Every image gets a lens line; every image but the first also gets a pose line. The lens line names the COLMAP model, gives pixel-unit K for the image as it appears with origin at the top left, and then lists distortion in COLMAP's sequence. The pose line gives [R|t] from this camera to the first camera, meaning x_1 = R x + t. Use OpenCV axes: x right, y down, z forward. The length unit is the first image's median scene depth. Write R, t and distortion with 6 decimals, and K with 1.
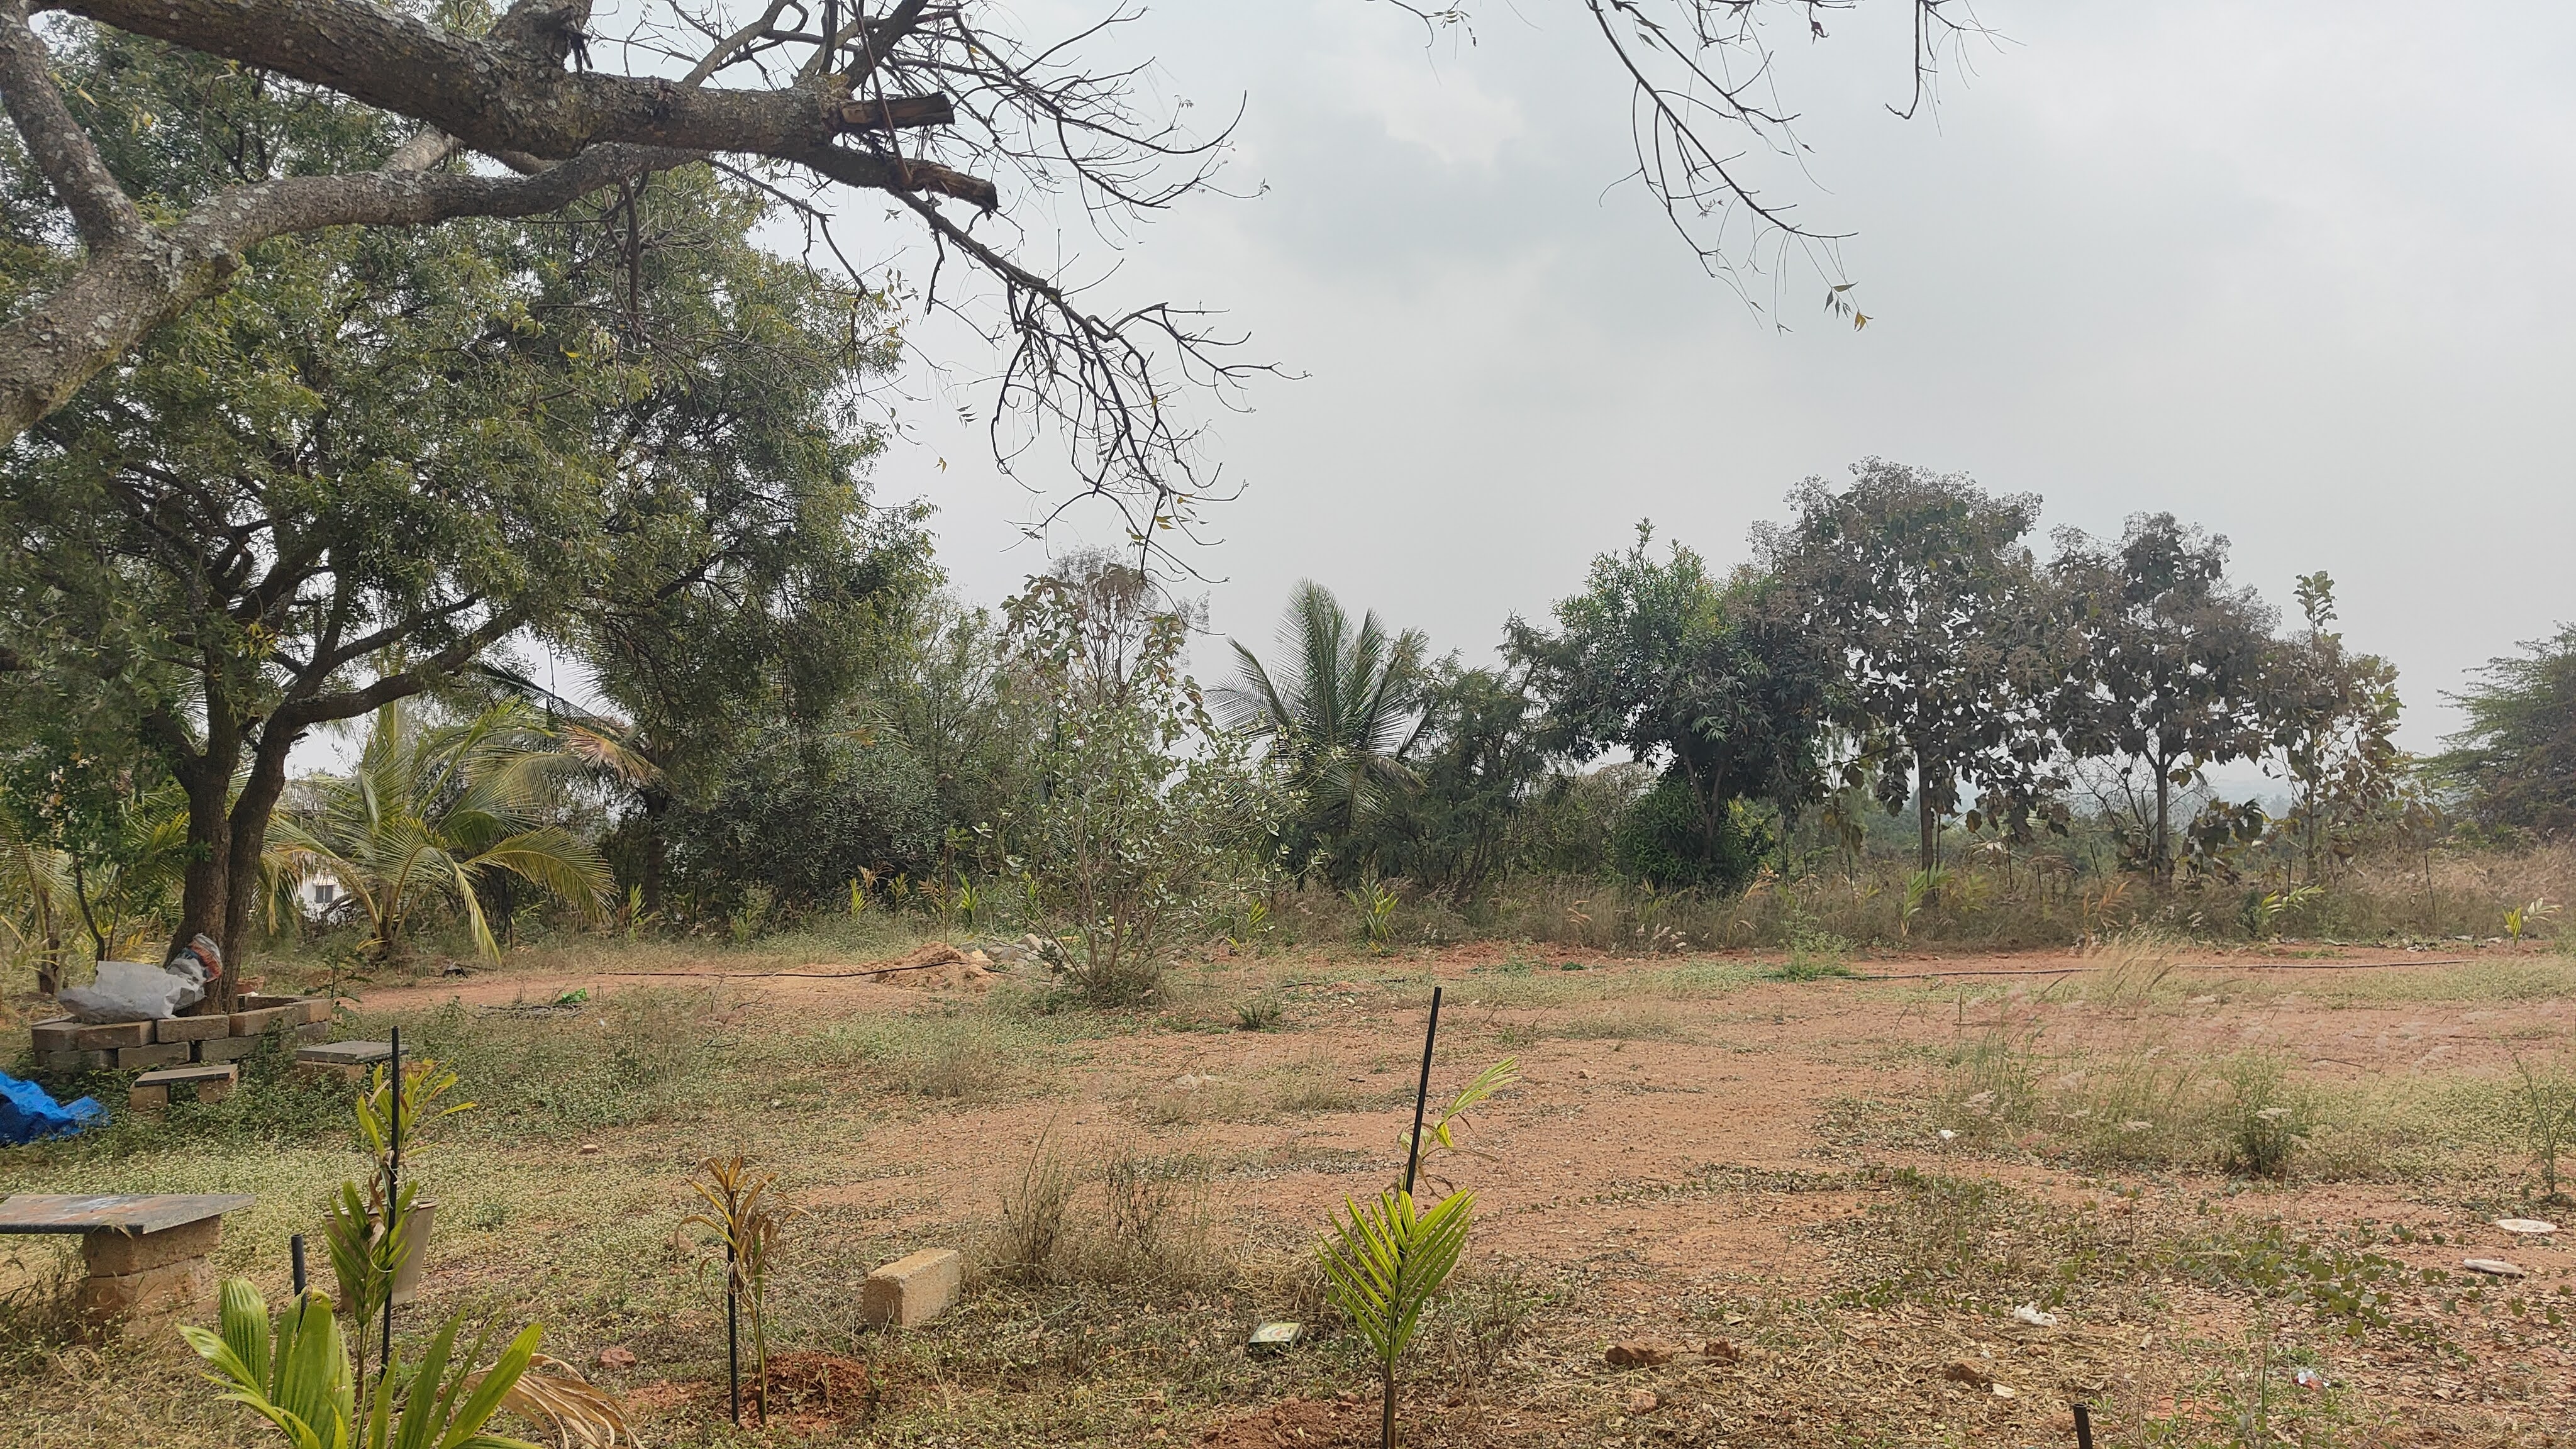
lens RADIAL K [[1775.2, 0, 1292.8], [0, 1775.2, 701.1], [0, 0, 1]] dist [0.005066, 0.001767]
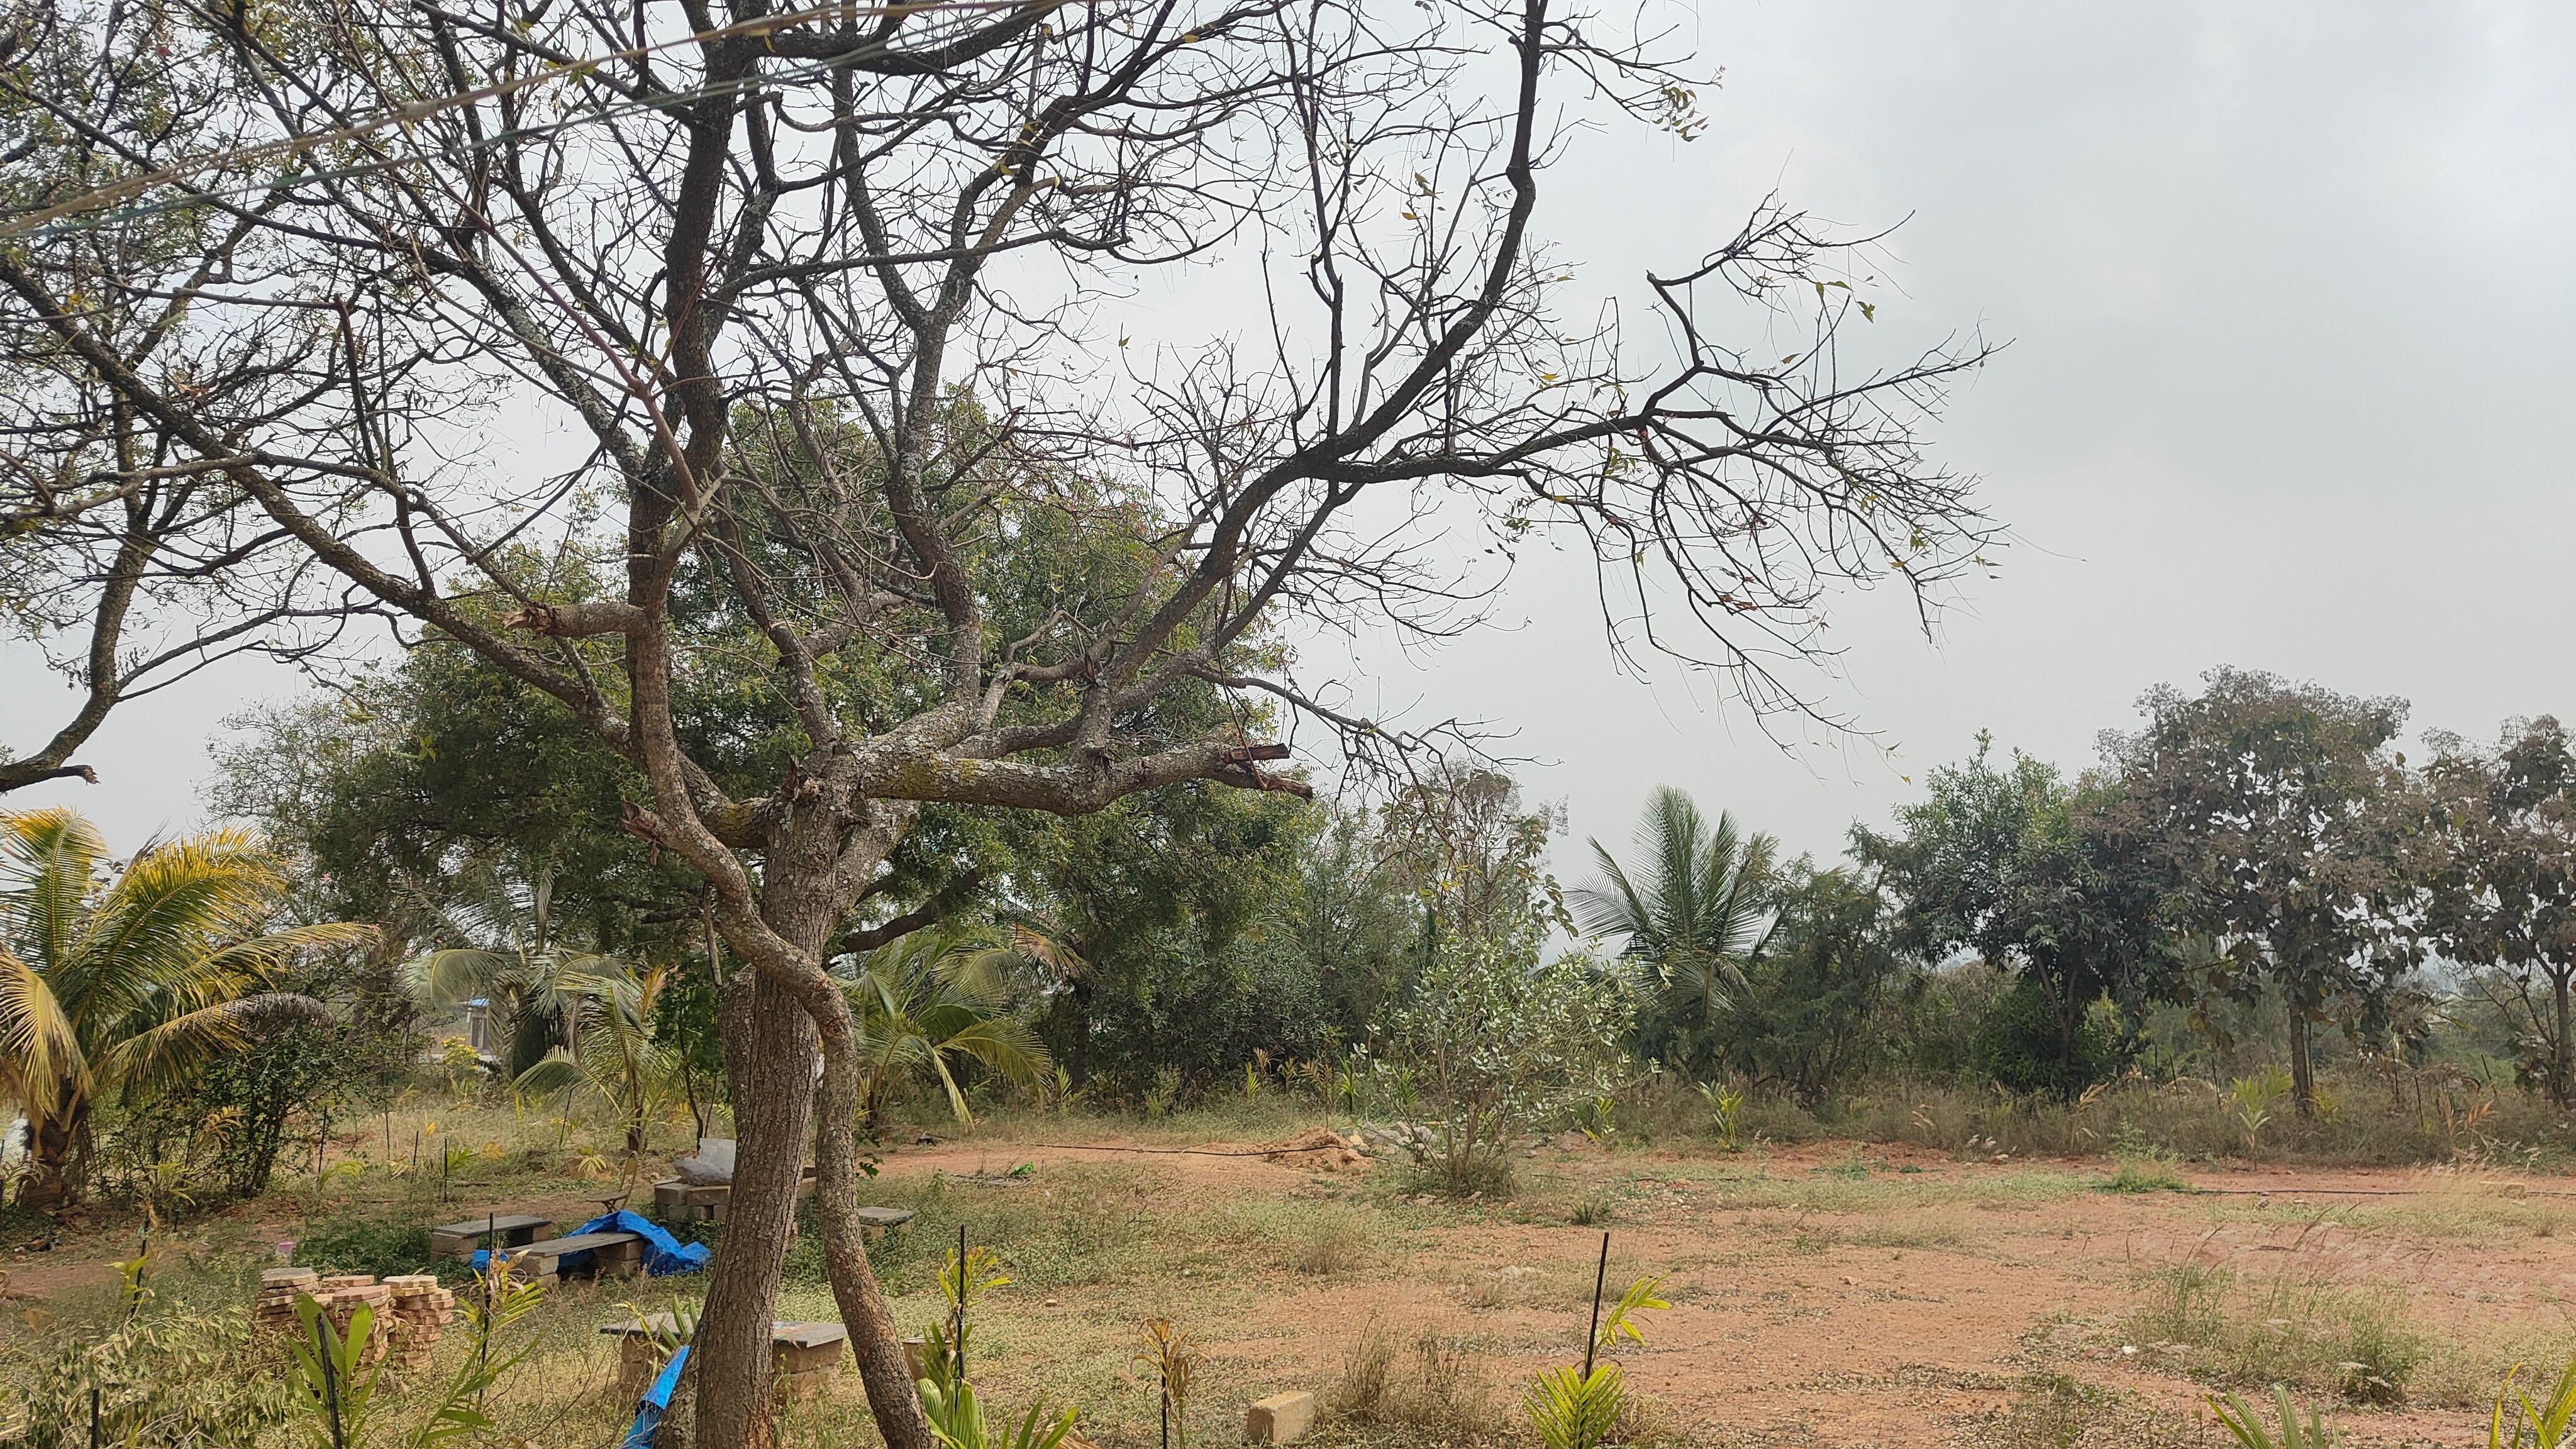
lens RADIAL K [[1775.2, 0, 1285.7], [0, 1775.2, 712.6], [0, 0, 1]] dist [0.005066, 0.001767]
pose [[0.975084, -0.021425, -0.220797, 0.035896], [0.003331, 0.996627, -0.081998, -0.036320], [0.221809, 0.079219, 0.971867, -0.133405]]
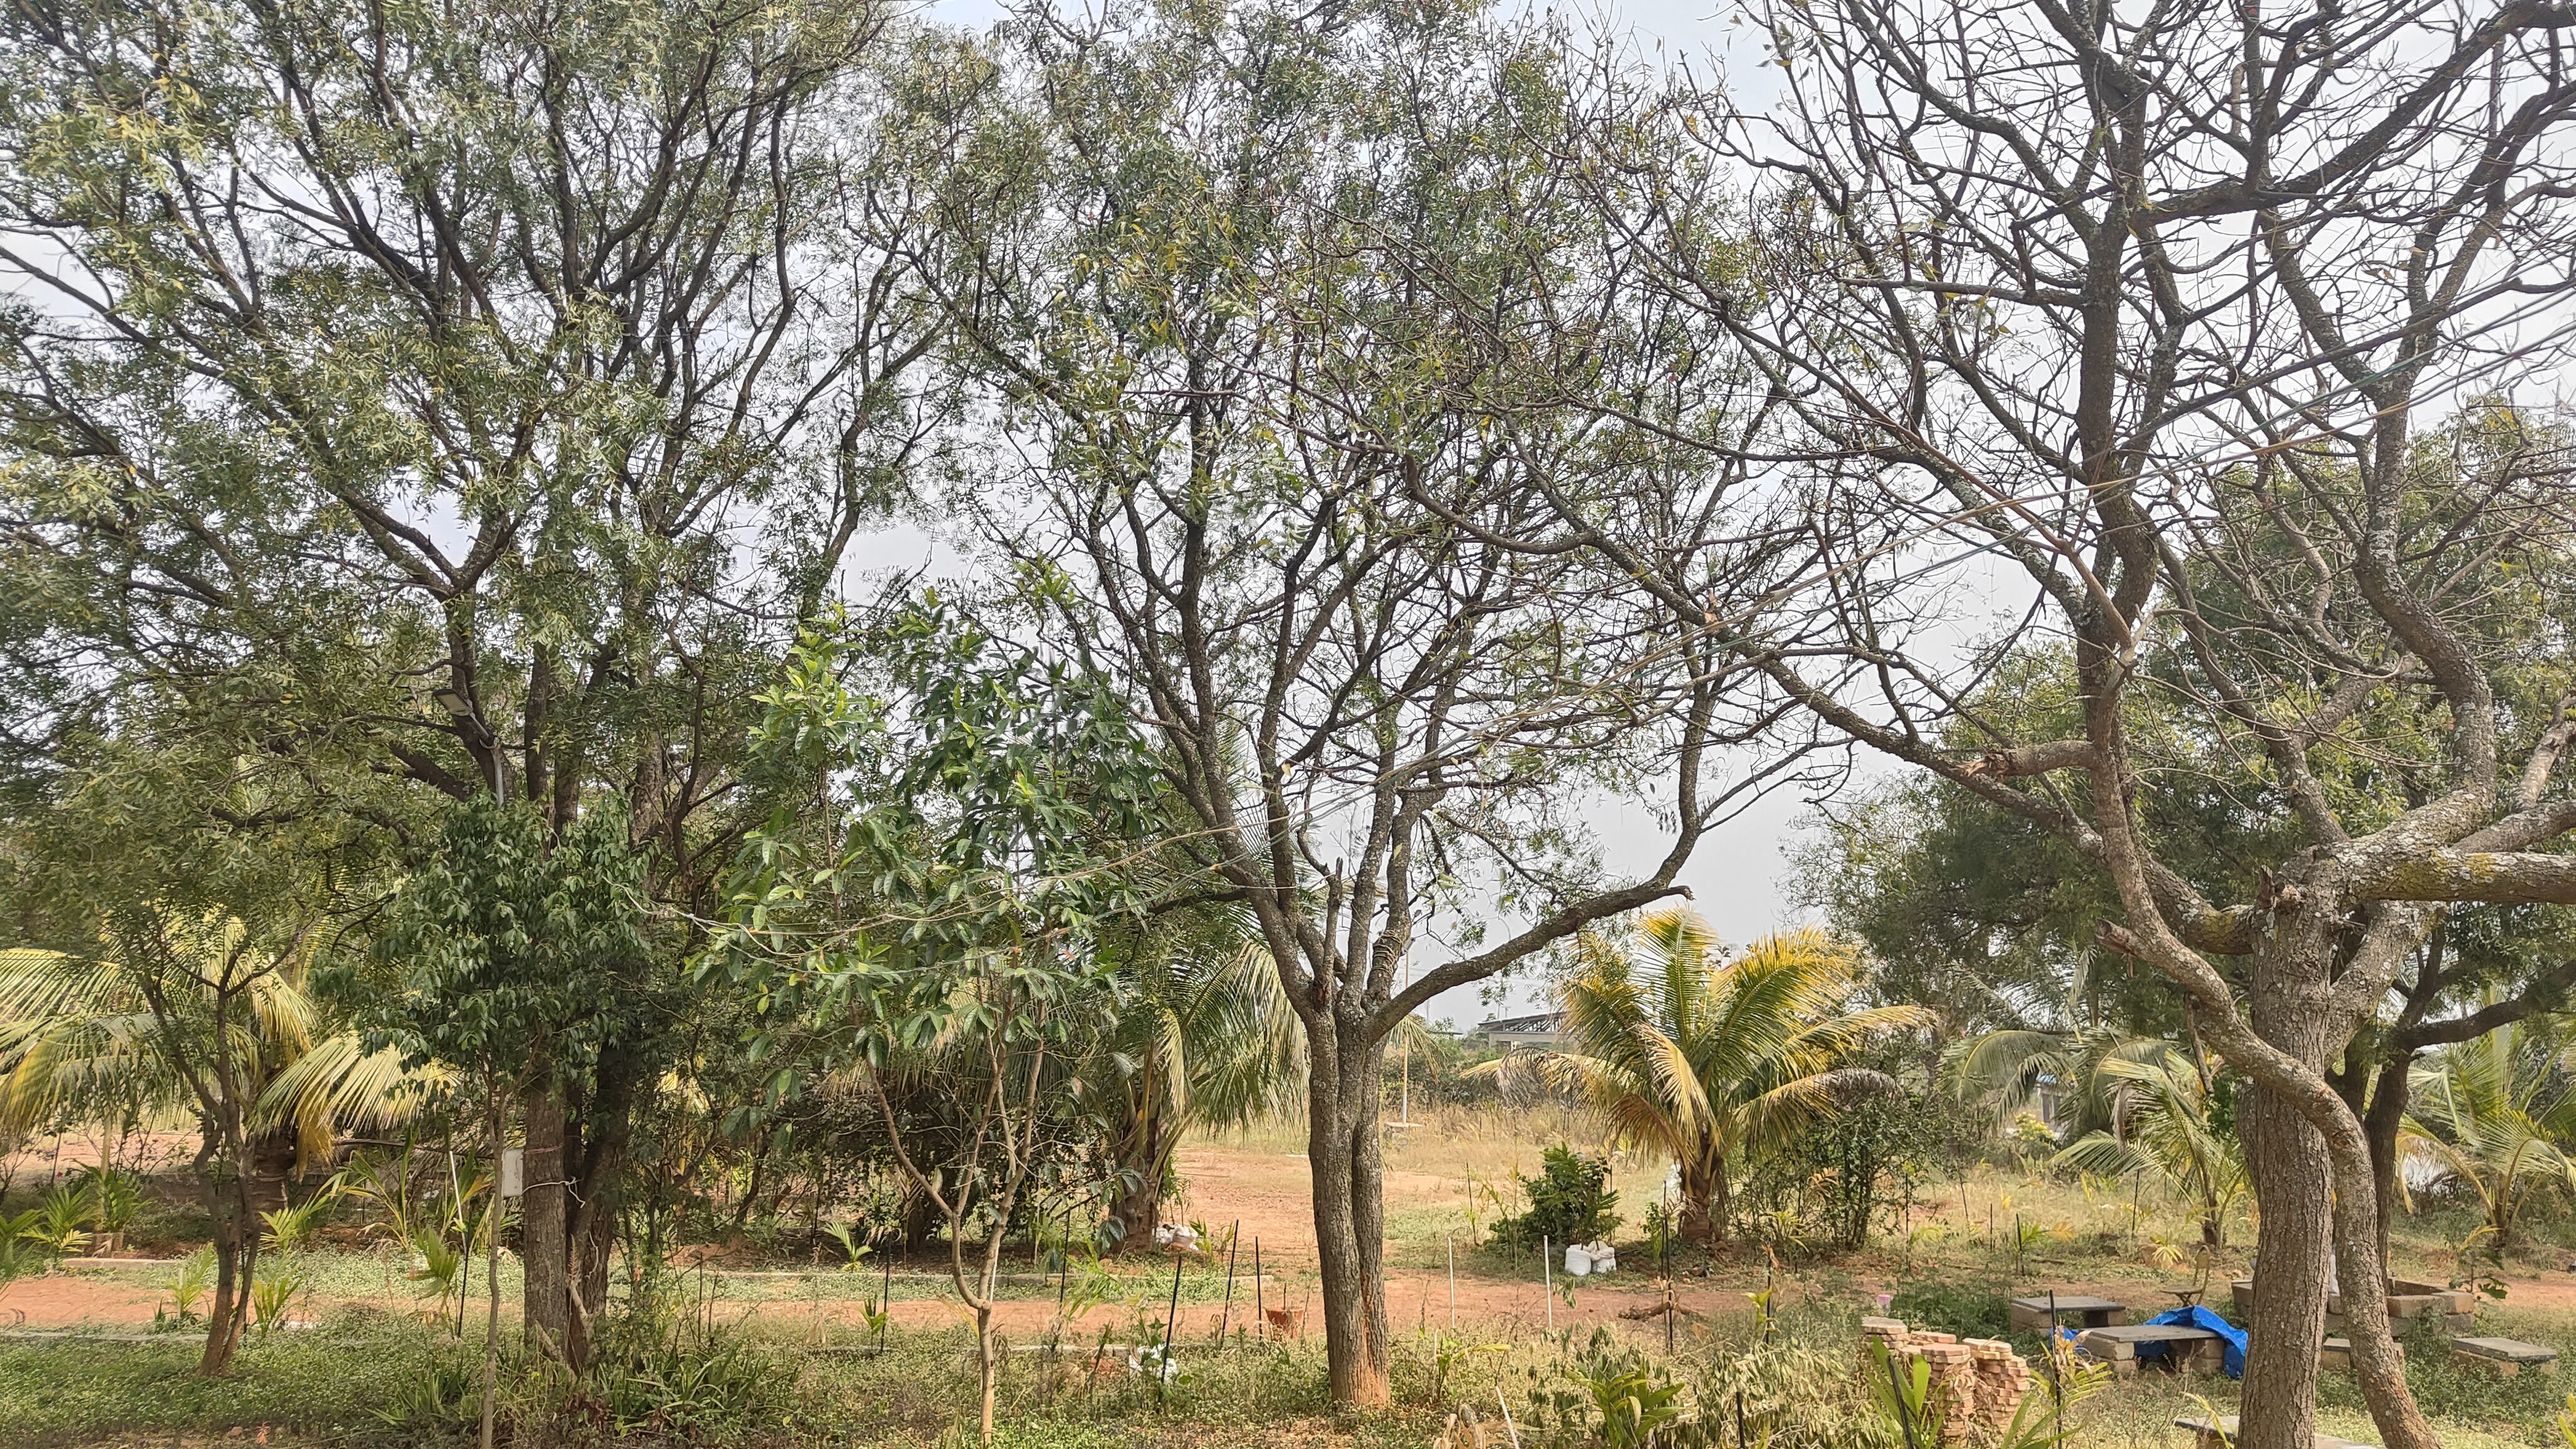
lens RADIAL K [[1775.2, 0, 1285.8], [0, 1775.2, 732.2], [0, 0, 1]] dist [0.005066, 0.001767]
pose [[0.502154, -0.121644, -0.856180, 0.061184], [0.026249, 0.991745, -0.125510, -0.041559], [0.864379, 0.040552, 0.501202, -0.152786]]
